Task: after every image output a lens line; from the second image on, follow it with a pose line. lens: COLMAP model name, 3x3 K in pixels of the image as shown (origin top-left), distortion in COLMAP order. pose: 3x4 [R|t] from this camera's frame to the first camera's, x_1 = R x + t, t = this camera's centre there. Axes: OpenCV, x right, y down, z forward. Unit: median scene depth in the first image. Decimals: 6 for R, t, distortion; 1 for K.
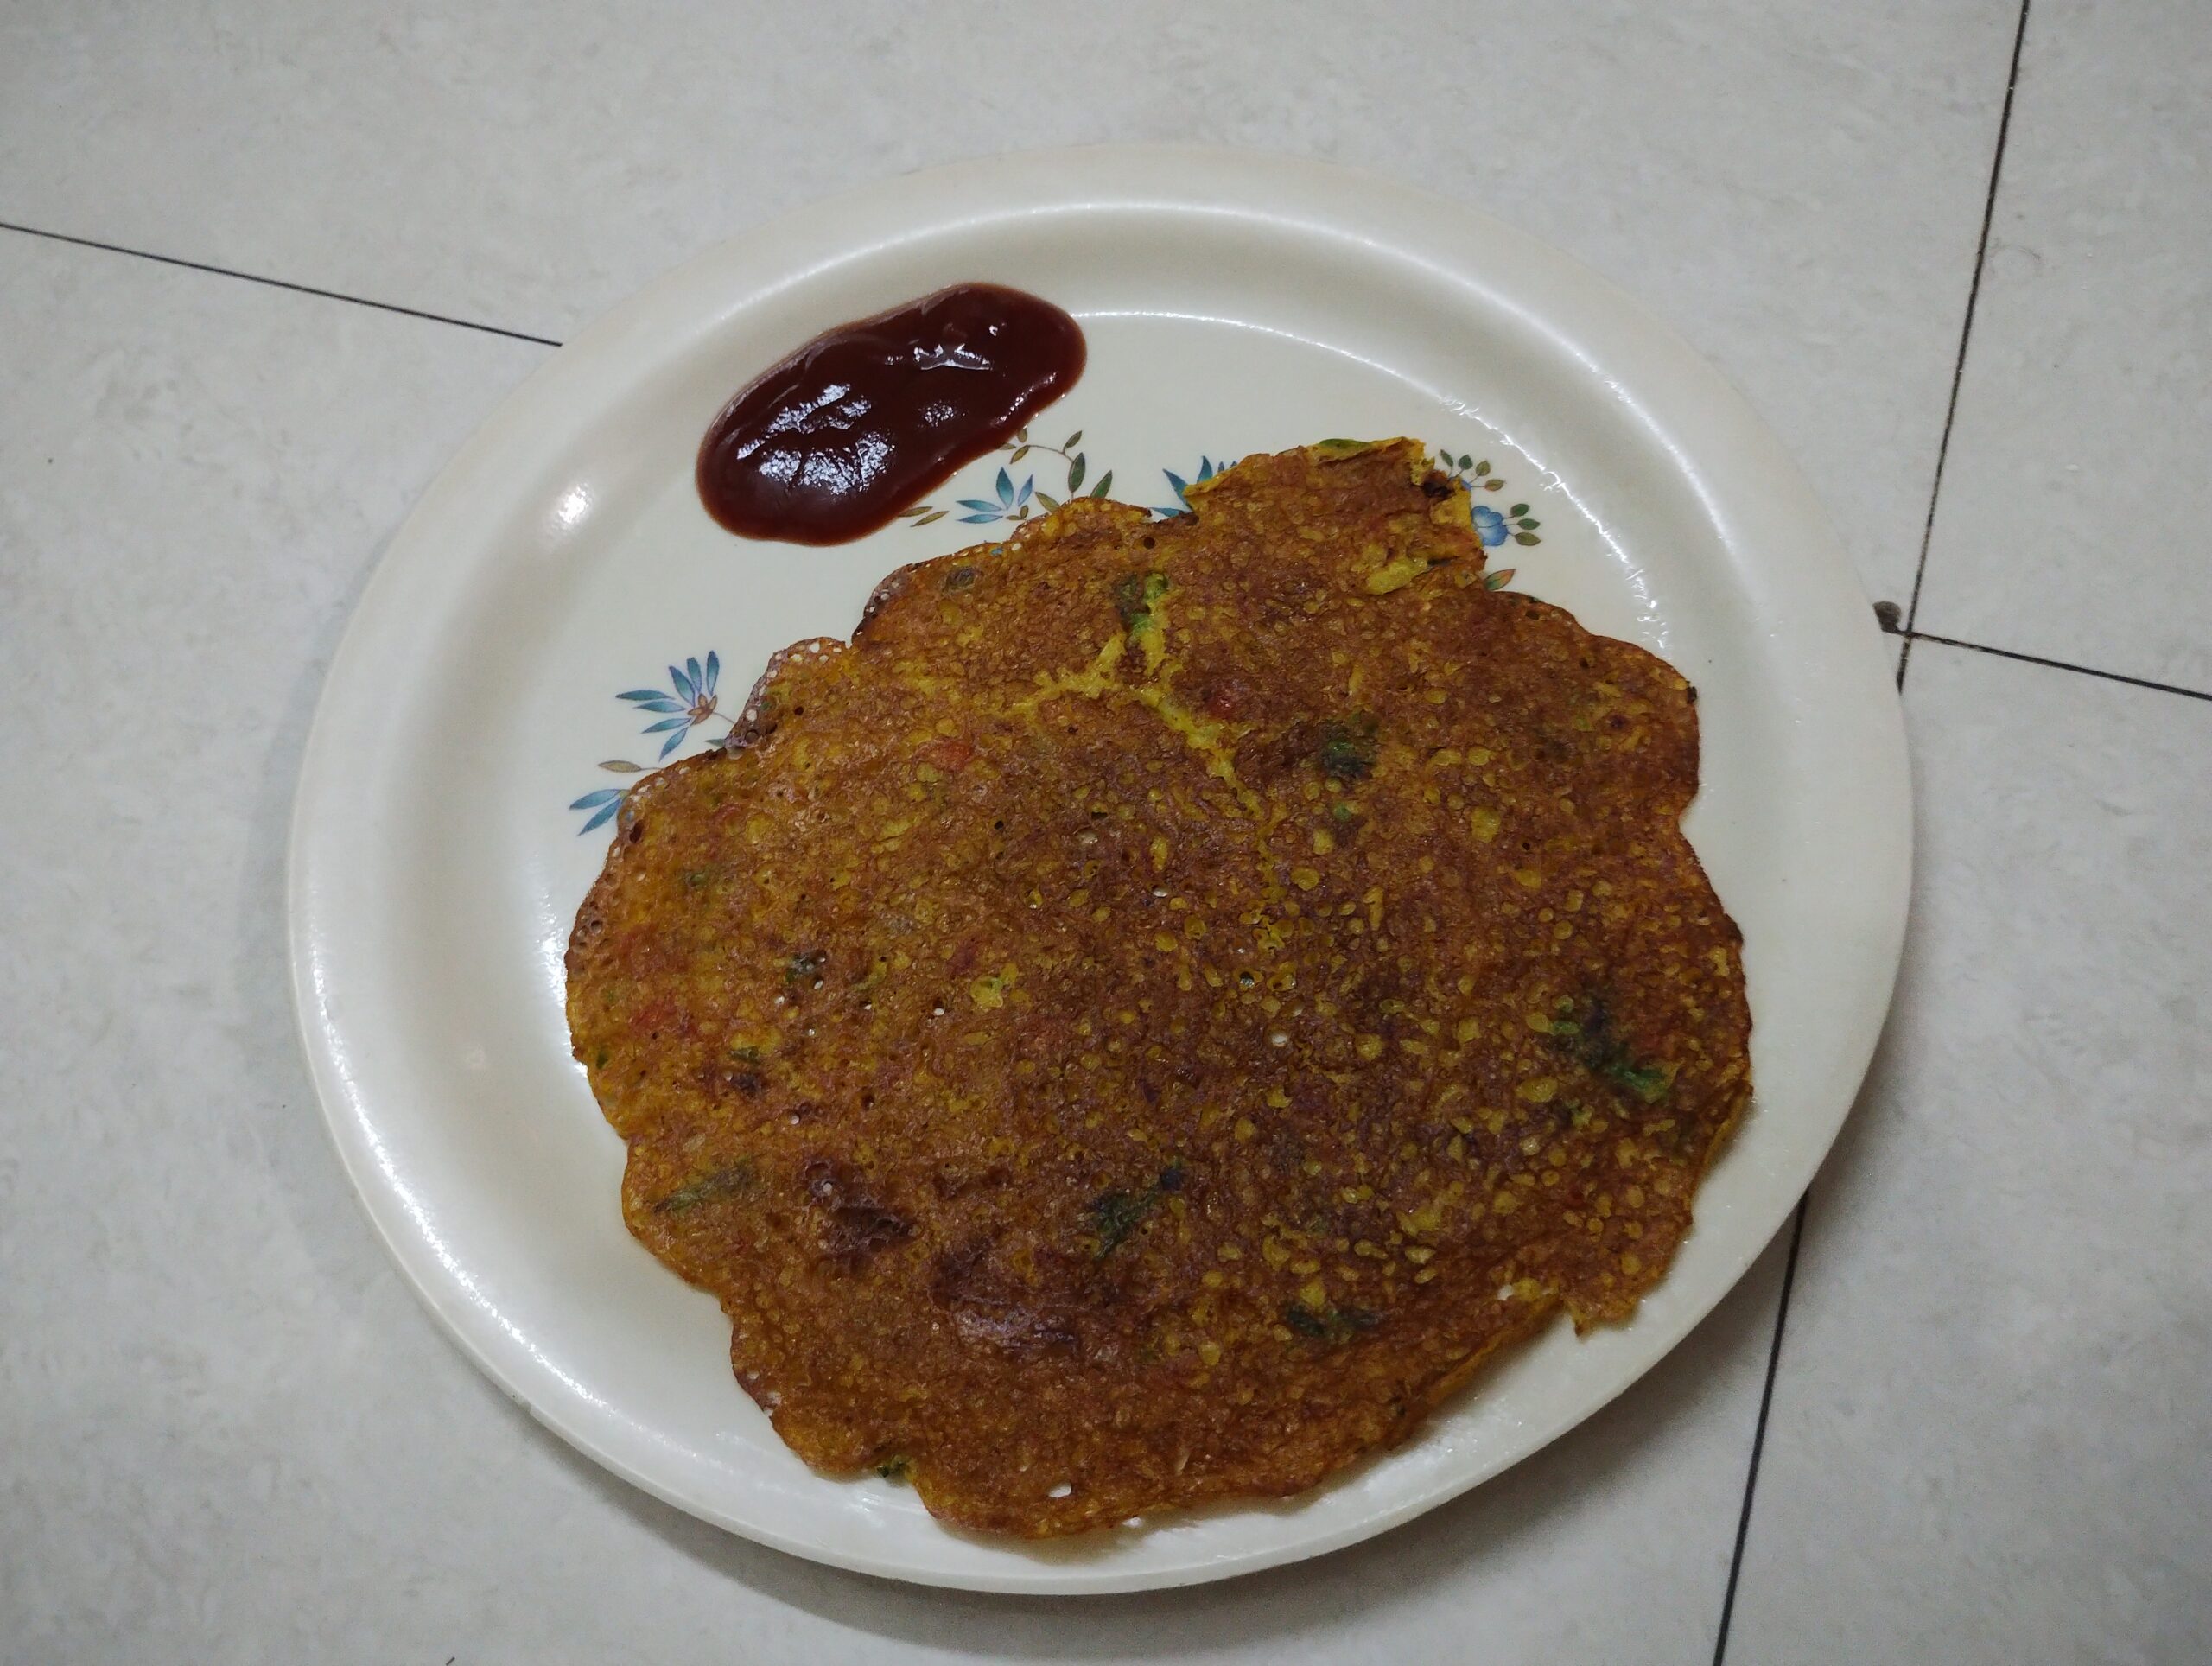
lens RADIAL K [[1811.3, 0, 1109.8], [0, 1811.3, 836.3], [0, 0, 1]] dist [0.023968, -0.051762]
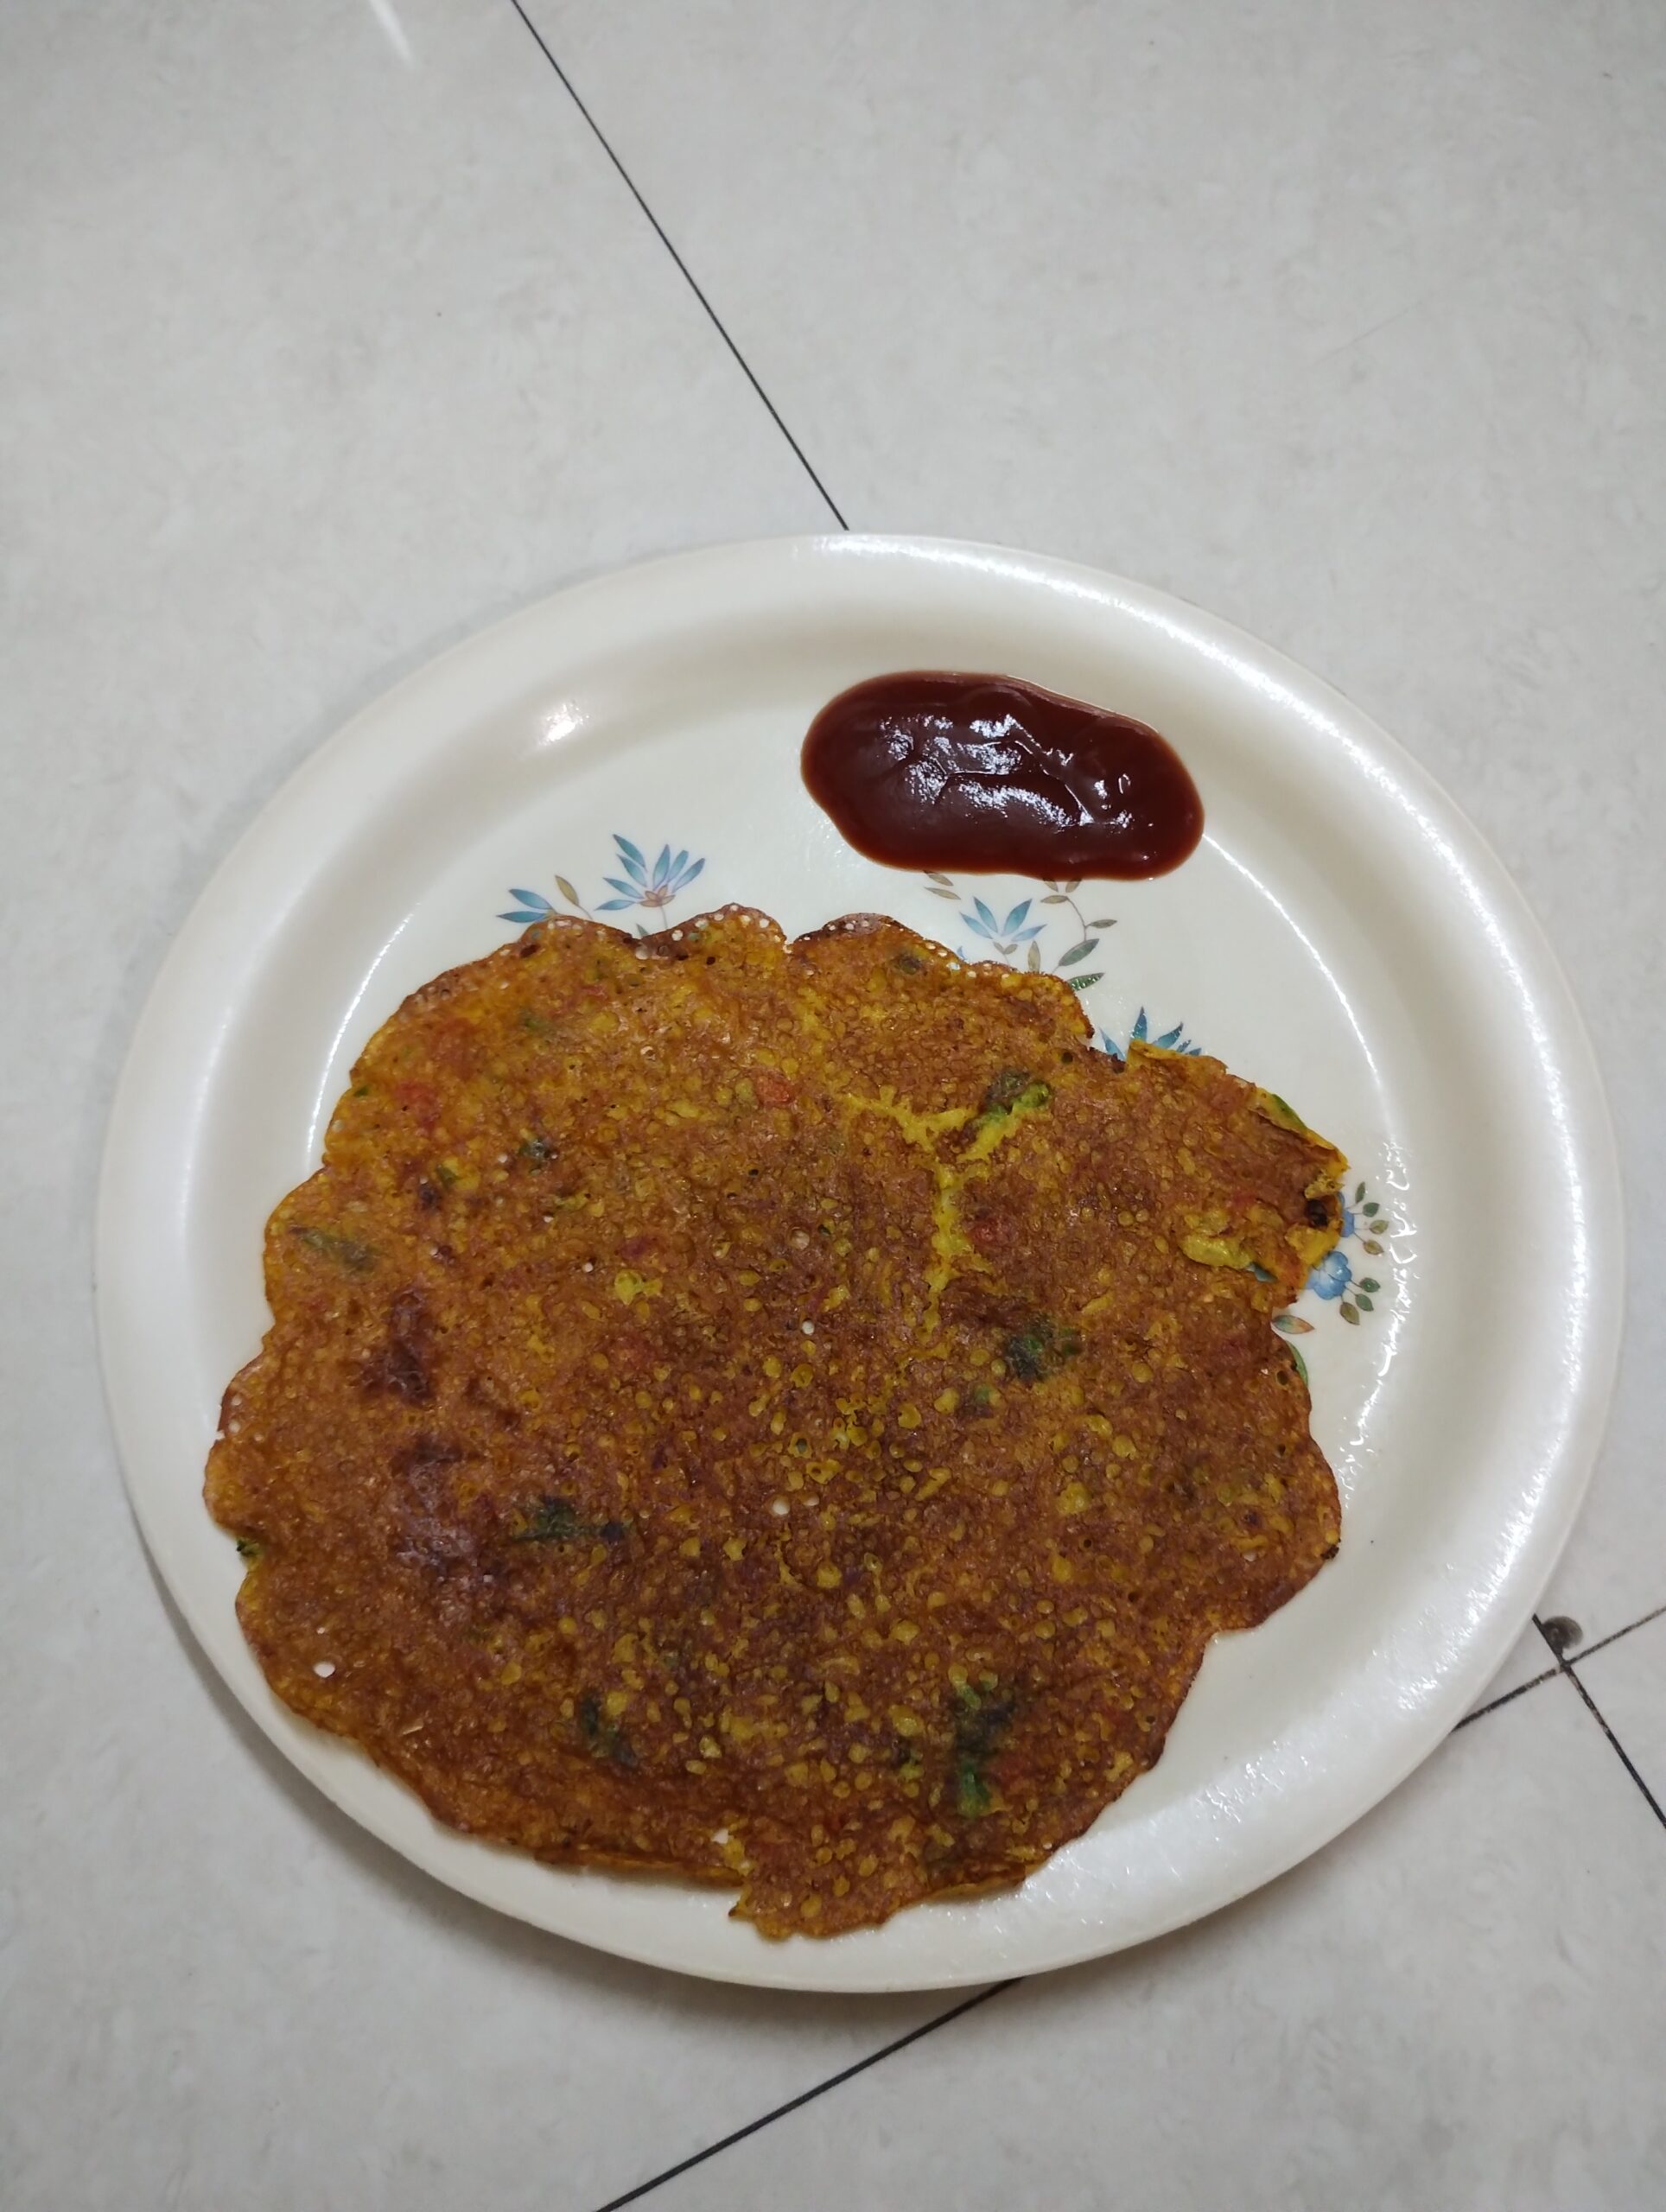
lens RADIAL K [[1811.3, 0, 833.9], [0, 1811.3, 1100.0], [0, 0, 1]] dist [0.023968, -0.051762]
pose [[0.716437, 0.675269, -0.175298, 0.137922], [-0.647665, 0.737164, 0.192663, -0.287950], [0.259323, -0.024497, 0.965480, -0.026598]]
